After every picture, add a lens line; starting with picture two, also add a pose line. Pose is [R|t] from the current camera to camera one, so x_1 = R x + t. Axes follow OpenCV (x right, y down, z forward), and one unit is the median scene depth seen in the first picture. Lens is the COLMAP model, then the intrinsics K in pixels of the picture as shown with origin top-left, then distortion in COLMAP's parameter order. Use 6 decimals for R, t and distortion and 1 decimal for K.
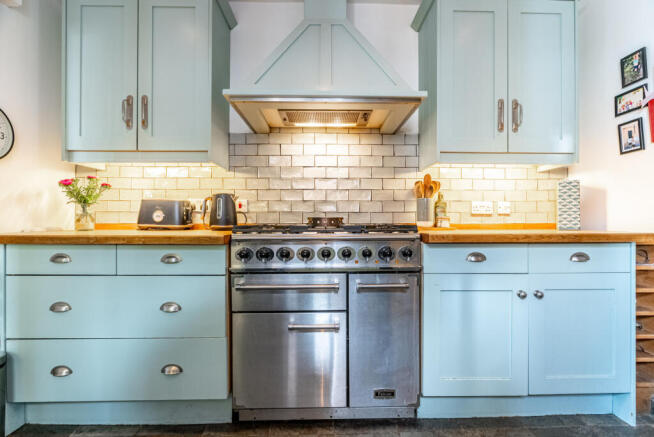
lens RADIAL K [[302.0, 0, 327.7], [0, 302.0, 216.6], [0, 0, 1]] dist [-0.000800, 0.000462]
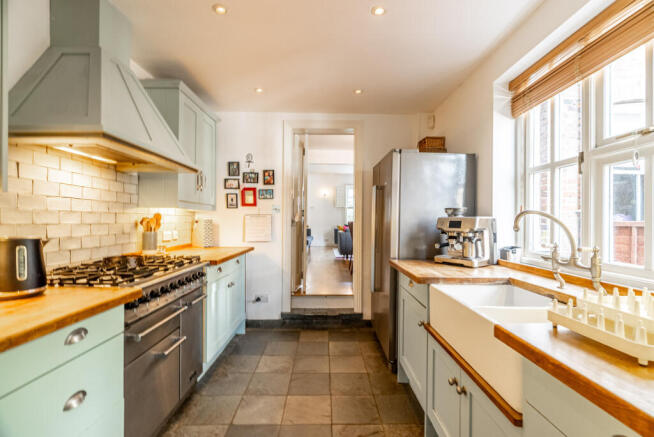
lens RADIAL K [[302.0, 0, 327.9], [0, 302.0, 219.2], [0, 0, 1]] dist [-0.000800, 0.000462]
pose [[0.013339, 0.005359, 0.999897, -0.870313], [-0.004510, 0.999976, -0.005299, -0.103402], [-0.999901, -0.004439, 0.013363, 0.246981]]
